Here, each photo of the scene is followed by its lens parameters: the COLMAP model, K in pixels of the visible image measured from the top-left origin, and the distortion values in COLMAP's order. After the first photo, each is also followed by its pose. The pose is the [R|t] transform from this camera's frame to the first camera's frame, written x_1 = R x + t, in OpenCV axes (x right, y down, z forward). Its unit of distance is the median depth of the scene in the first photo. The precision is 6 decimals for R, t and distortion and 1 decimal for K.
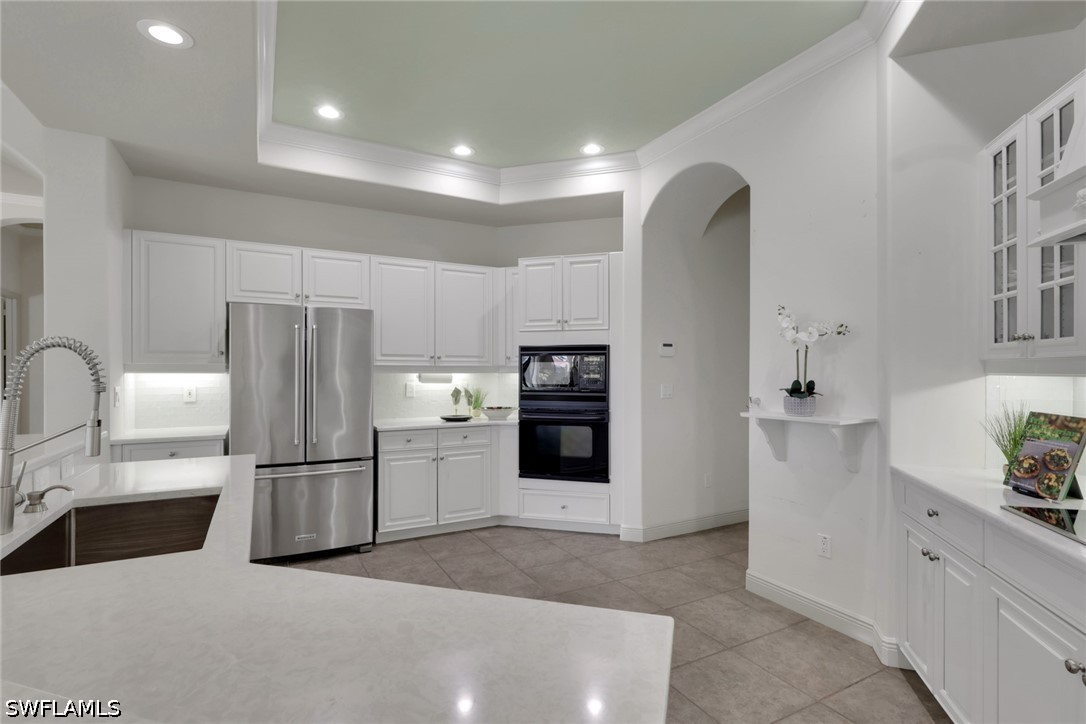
lens RADIAL K [[525.8, 0, 543.0], [0, 525.8, 362.0], [0, 0, 1]] dist [0.001916, 0.000360]
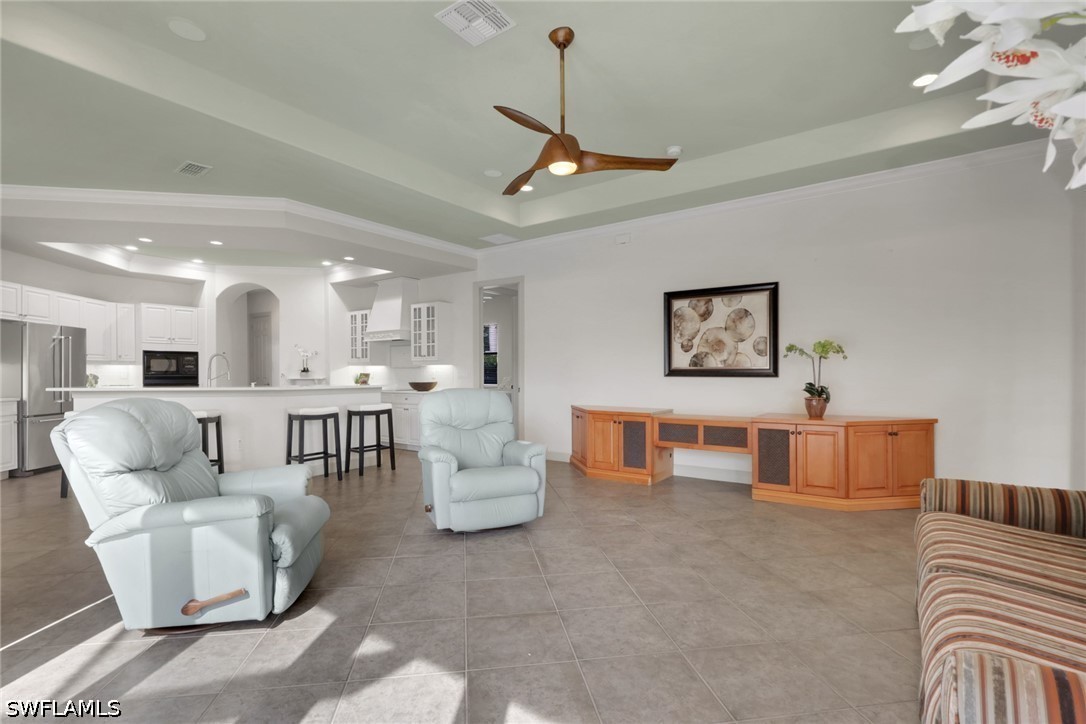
lens RADIAL K [[507.4, 0, 539.5], [0, 507.4, 374.3], [0, 0, 1]] dist [-0.000041, 0.000214]
pose [[0.321009, -0.006187, 0.947056, -1.393348], [-0.015609, 0.999808, 0.011822, 0.012049], [-0.946948, -0.018577, 0.320850, -0.973696]]
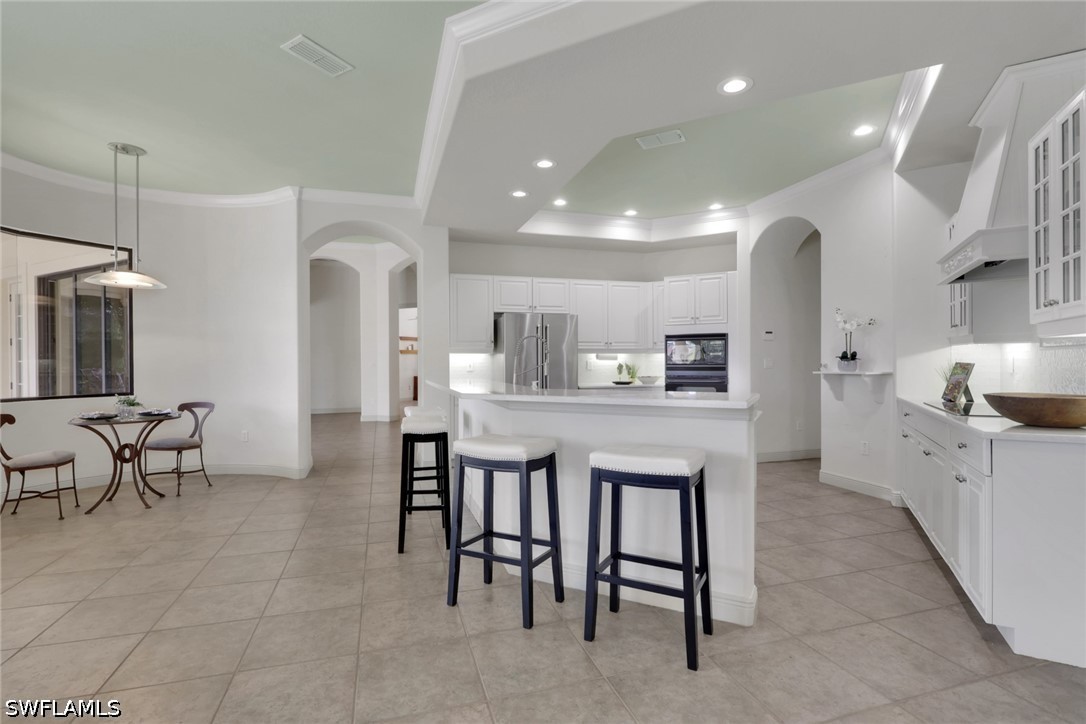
lens RADIAL K [[518.2, 0, 540.6], [0, 518.2, 360.4], [0, 0, 1]] dist [-0.001586, -0.000263]
pose [[0.980978, -0.007053, -0.193991, -0.116366], [0.010108, 0.999840, 0.014761, 0.019027], [0.193856, -0.016441, 0.980892, -0.581007]]
